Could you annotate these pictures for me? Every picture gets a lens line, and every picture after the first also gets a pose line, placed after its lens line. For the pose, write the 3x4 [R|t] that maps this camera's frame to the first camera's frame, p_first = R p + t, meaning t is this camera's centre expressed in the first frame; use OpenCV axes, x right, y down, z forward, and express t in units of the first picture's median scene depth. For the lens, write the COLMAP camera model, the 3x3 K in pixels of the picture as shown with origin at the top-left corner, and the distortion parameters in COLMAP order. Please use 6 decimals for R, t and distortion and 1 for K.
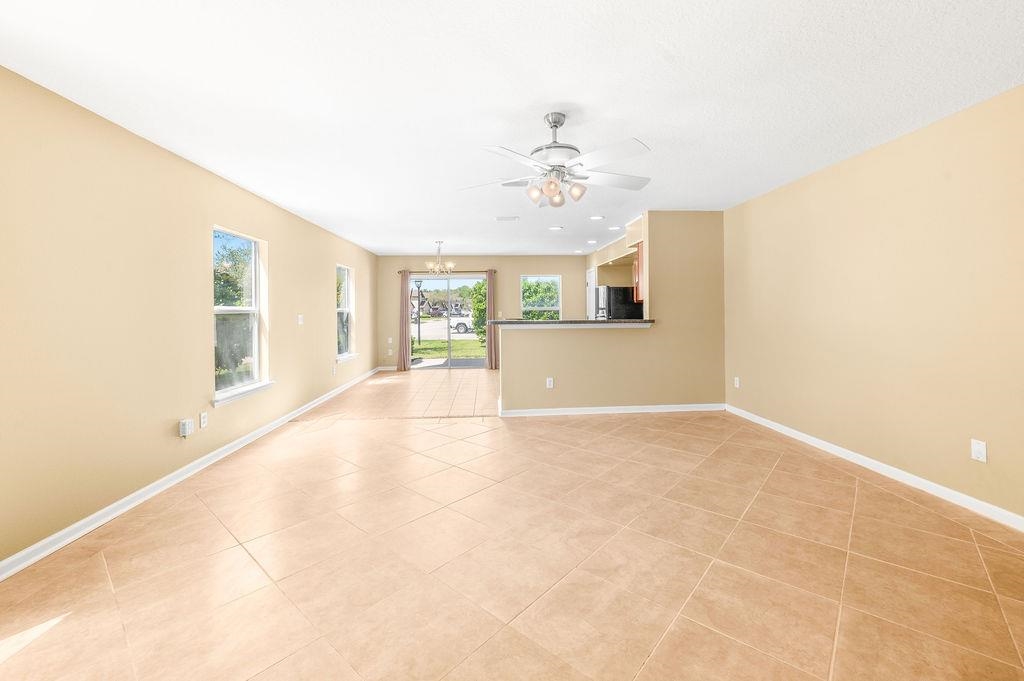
lens RADIAL K [[420.0, 0, 518.8], [0, 420.0, 315.5], [0, 0, 1]] dist [-0.000600, -0.000080]
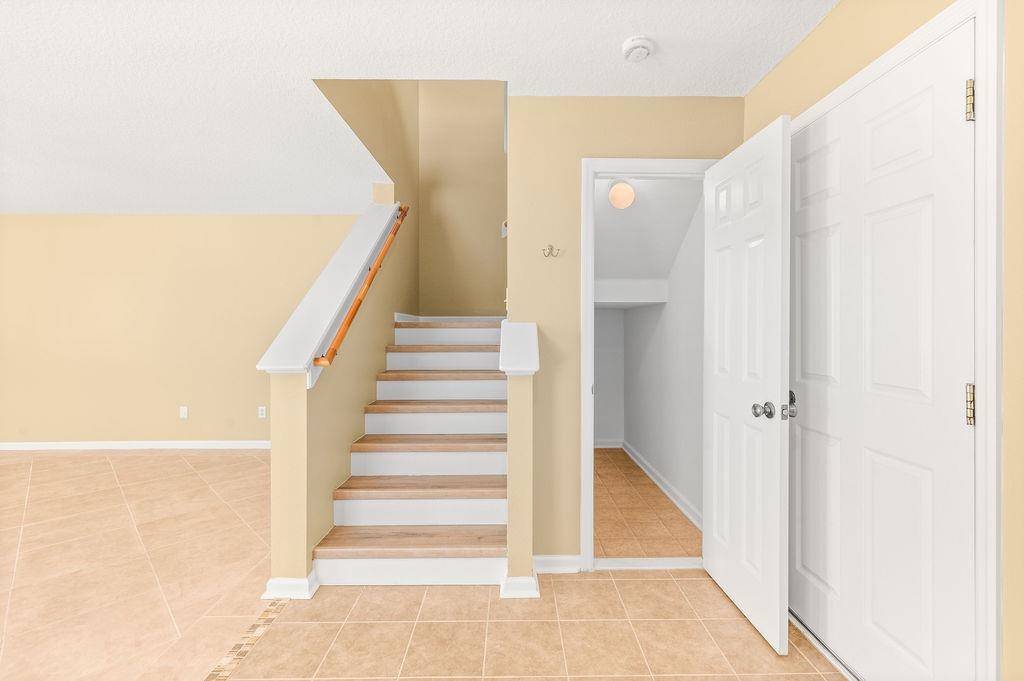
lens RADIAL K [[441.2, 0, 514.4], [0, 441.2, 329.4], [0, 0, 1]] dist [-0.002121, -0.000188]
pose [[0.055658, 0.012744, 0.998369, -0.375961], [0.010058, 0.999861, -0.013324, 0.007686], [-0.998399, 0.010783, 0.055523, -0.271910]]
